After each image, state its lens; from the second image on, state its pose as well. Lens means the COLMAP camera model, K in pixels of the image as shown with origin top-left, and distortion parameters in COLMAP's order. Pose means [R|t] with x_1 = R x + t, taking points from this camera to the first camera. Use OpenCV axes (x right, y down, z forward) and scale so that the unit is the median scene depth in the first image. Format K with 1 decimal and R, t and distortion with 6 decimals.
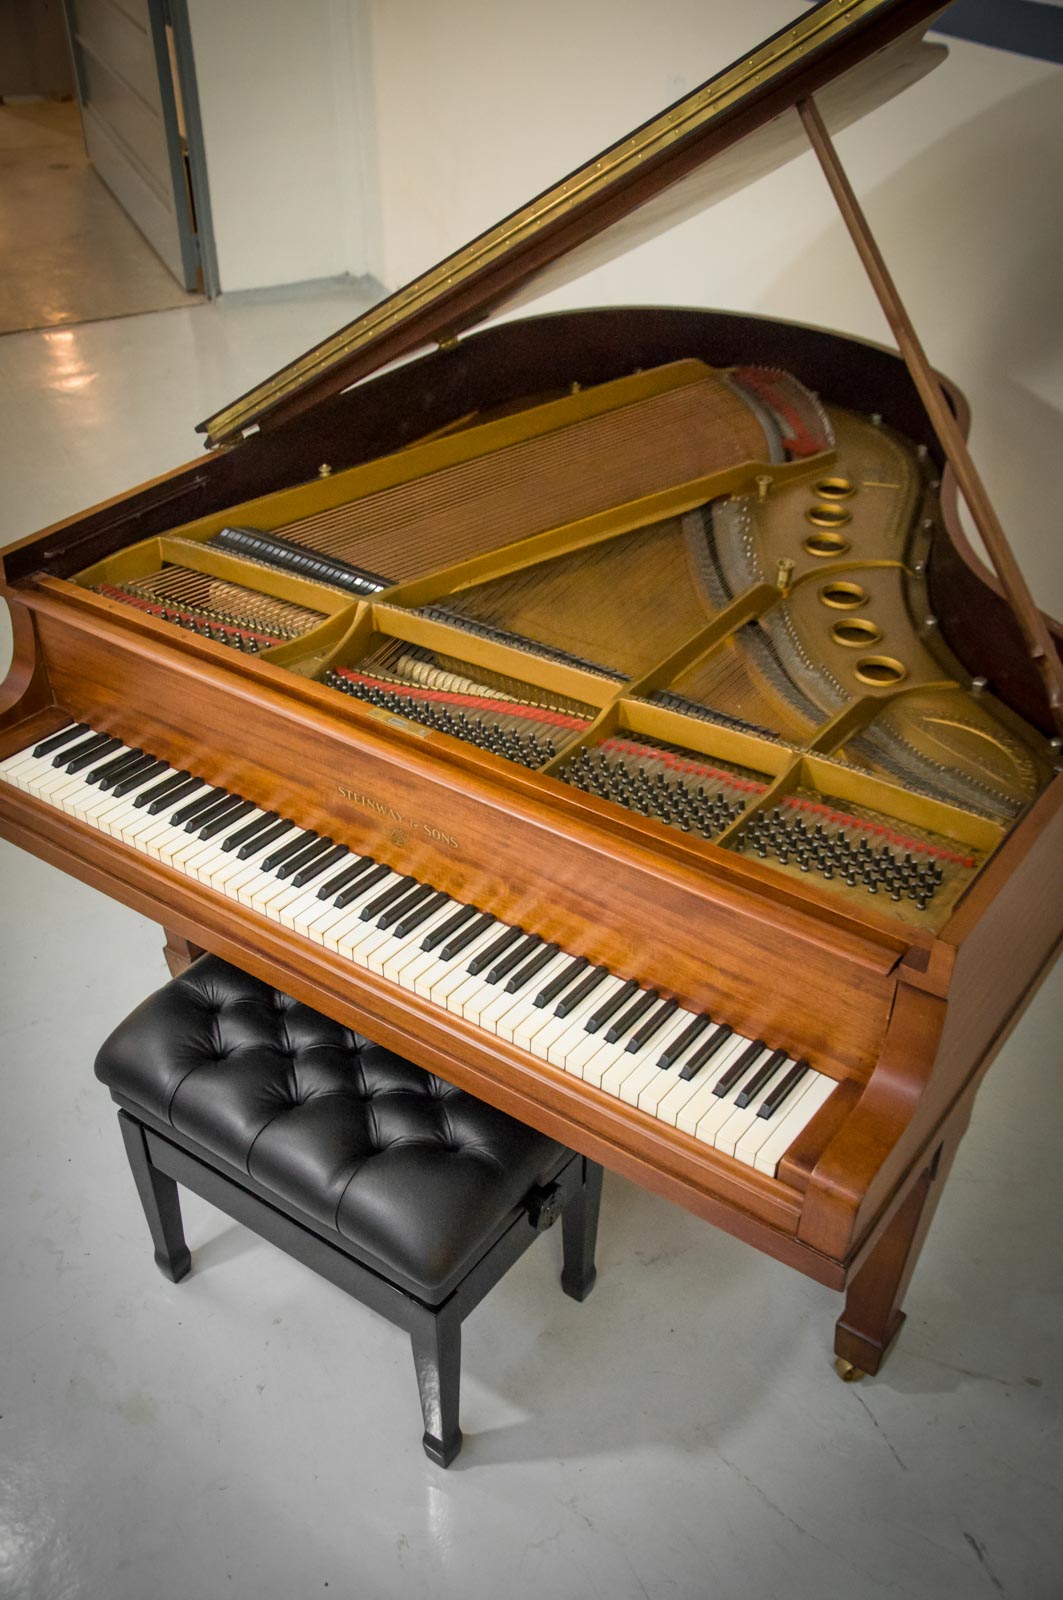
lens RADIAL K [[1552.1, 0, 531.5], [0, 1552.1, 800.0], [0, 0, 1]] dist [-0.112832, 0.185846]
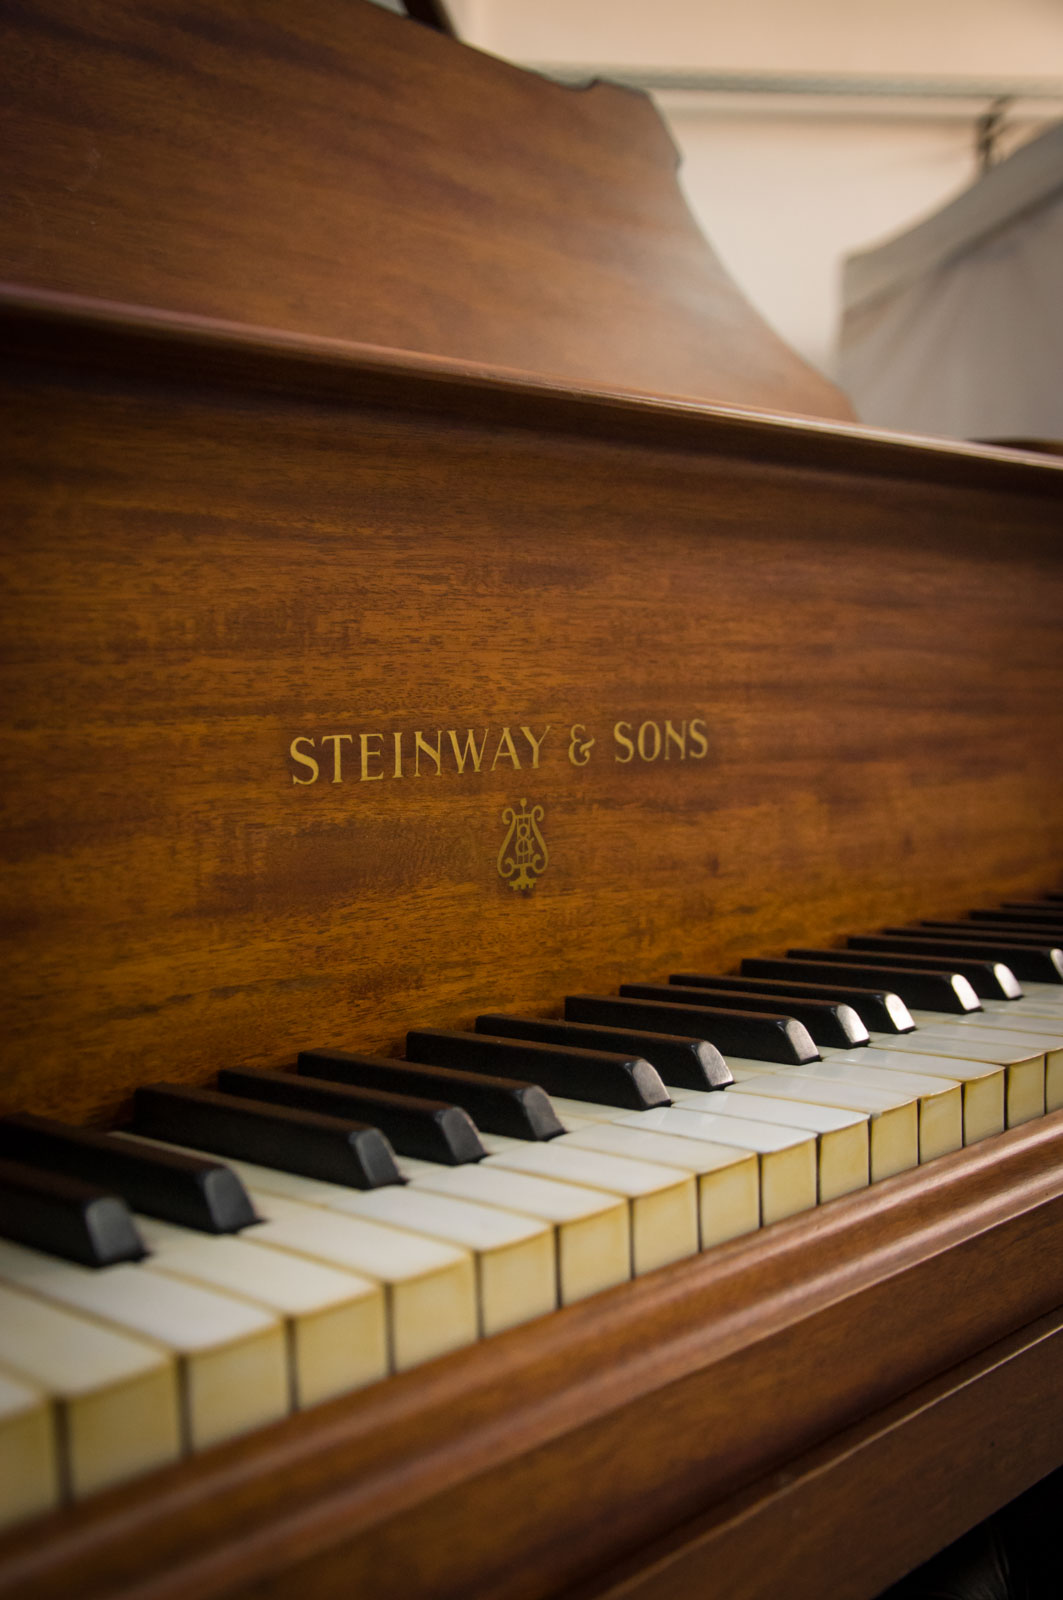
lens RADIAL K [[1773.5, 0, 531.5], [0, 1773.5, 800.0], [0, 0, 1]] dist [-0.024029, -0.016117]
pose [[0.135135, -0.084171, 0.987246, -0.343332], [0.576740, 0.816875, -0.009299, 0.019167], [-0.805674, 0.570640, 0.158933, 0.863680]]
